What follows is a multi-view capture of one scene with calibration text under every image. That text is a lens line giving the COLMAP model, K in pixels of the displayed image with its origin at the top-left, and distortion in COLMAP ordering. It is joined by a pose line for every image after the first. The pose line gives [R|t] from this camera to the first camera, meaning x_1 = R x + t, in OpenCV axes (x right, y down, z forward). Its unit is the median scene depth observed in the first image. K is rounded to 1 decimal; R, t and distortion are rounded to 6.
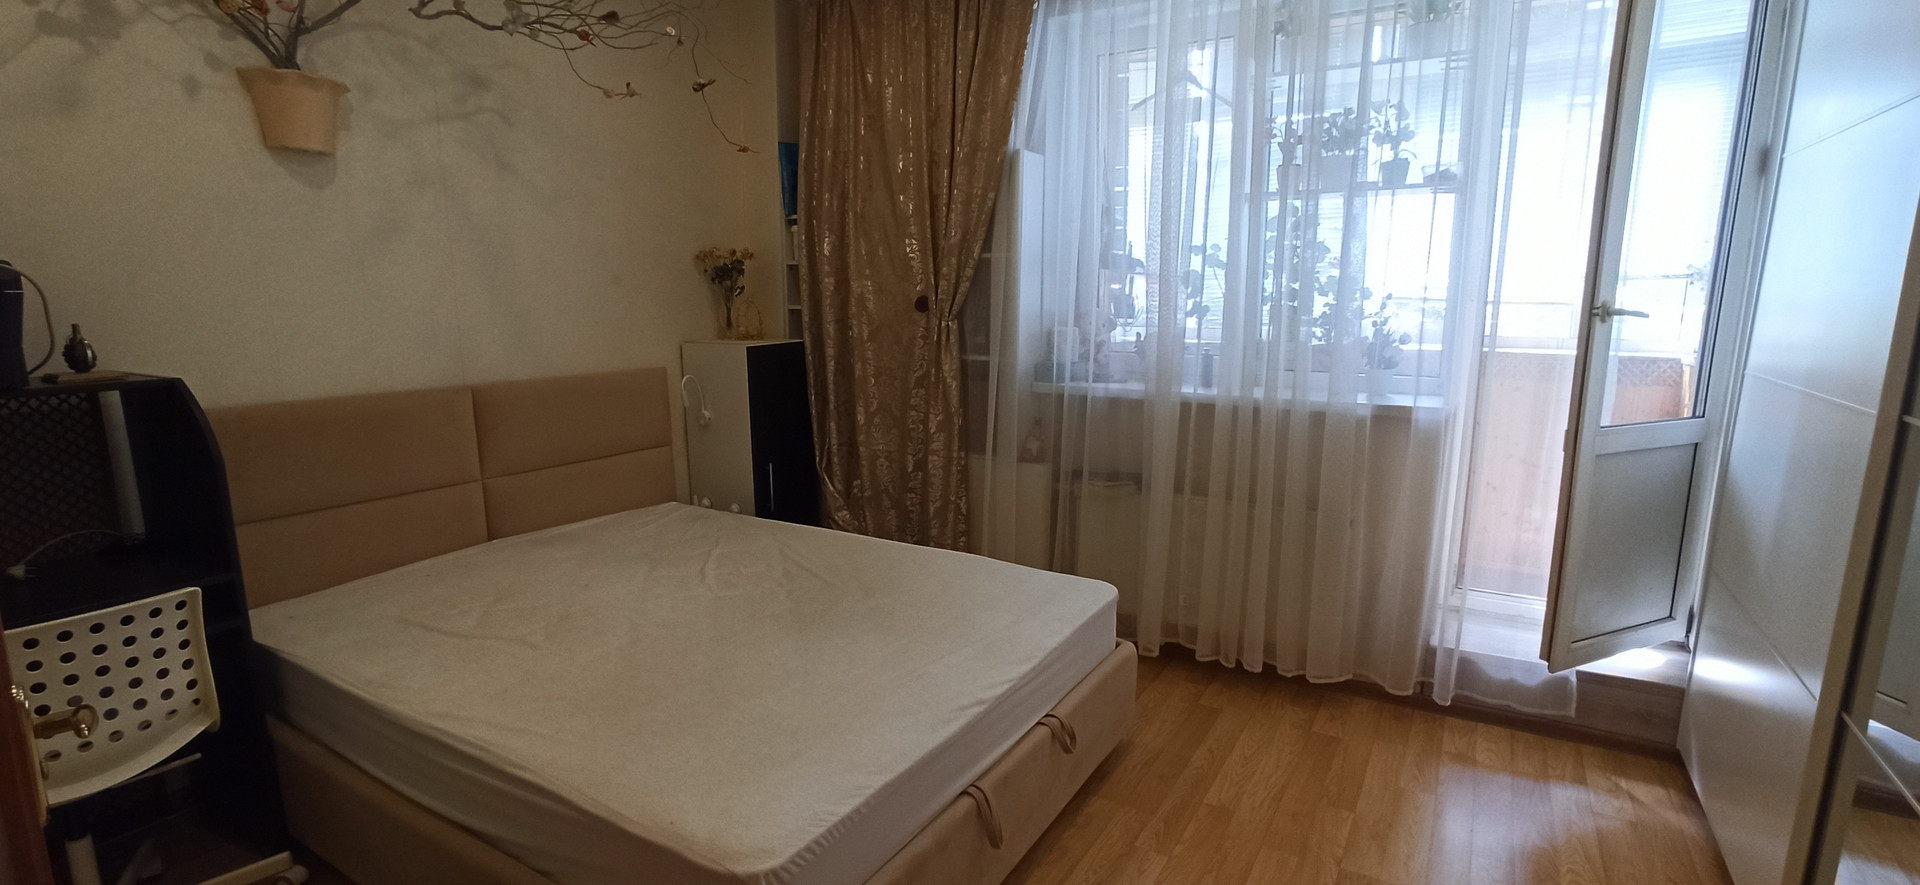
lens RADIAL K [[880.2, 0, 964.4], [0, 880.2, 452.1], [0, 0, 1]] dist [-0.065213, 0.039270]
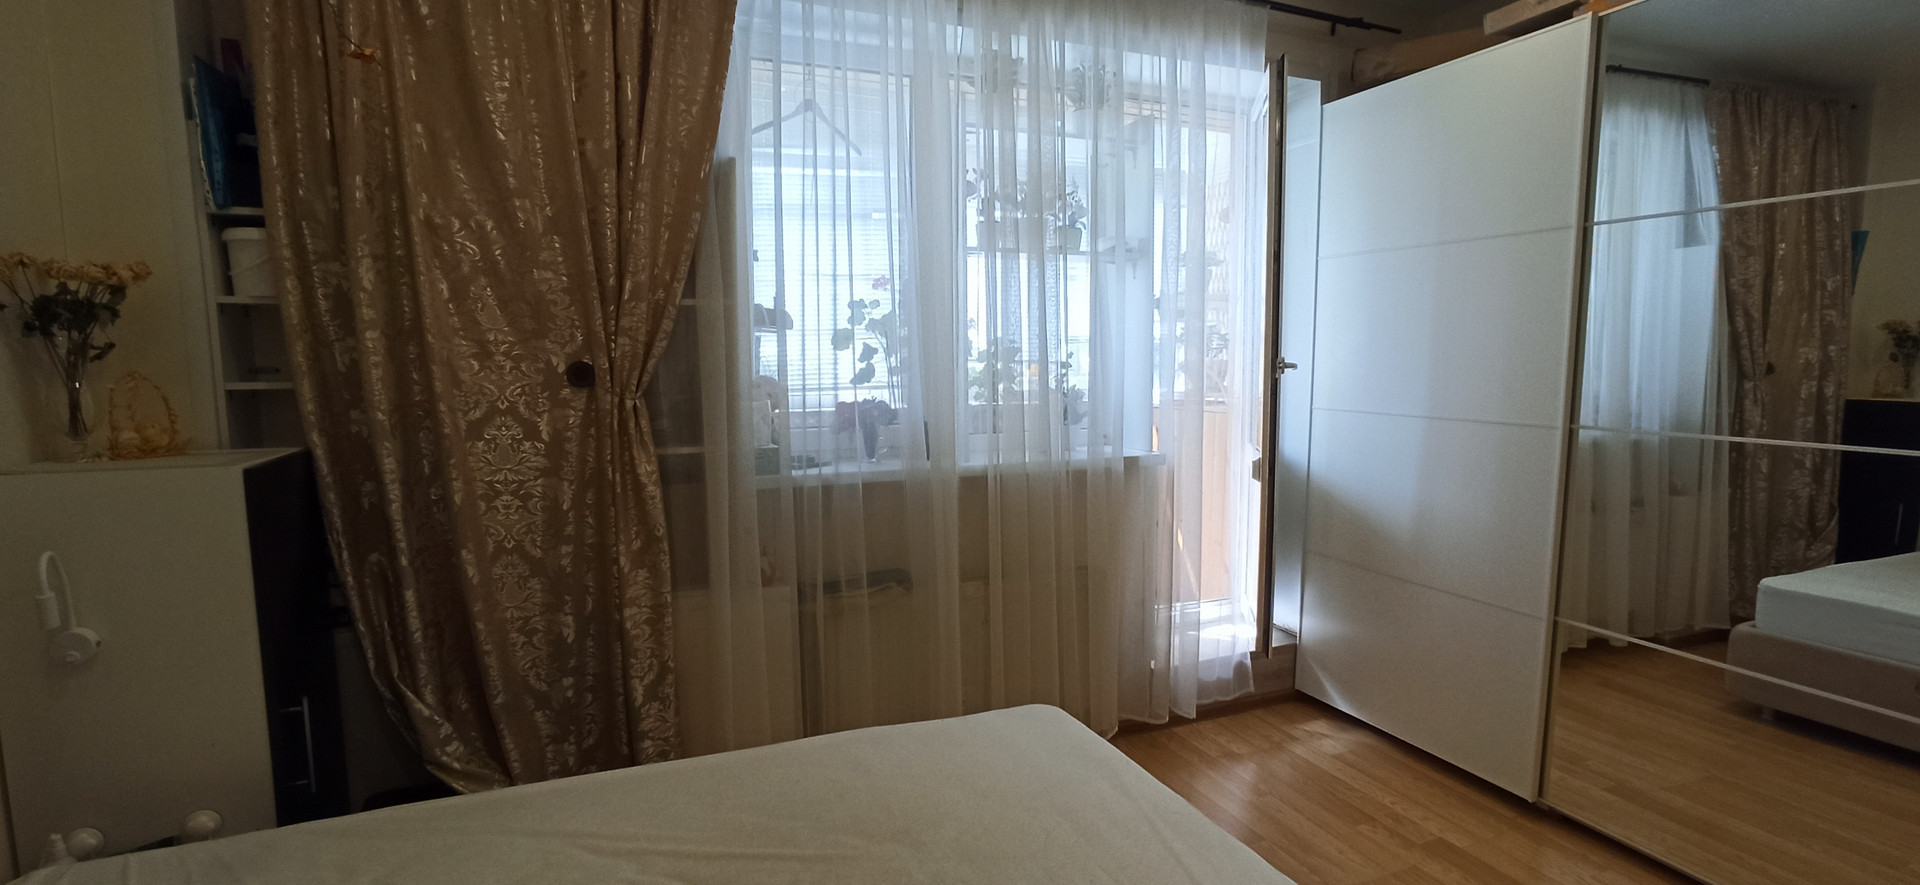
lens RADIAL K [[880.2, 0, 964.4], [0, 880.2, 452.1], [0, 0, 1]] dist [-0.065213, 0.039270]
pose [[0.594998, -0.089459, 0.798733, -0.394348], [0.149927, 0.988697, -0.000950, -0.071848], [-0.789620, 0.120317, 0.601685, 0.417548]]
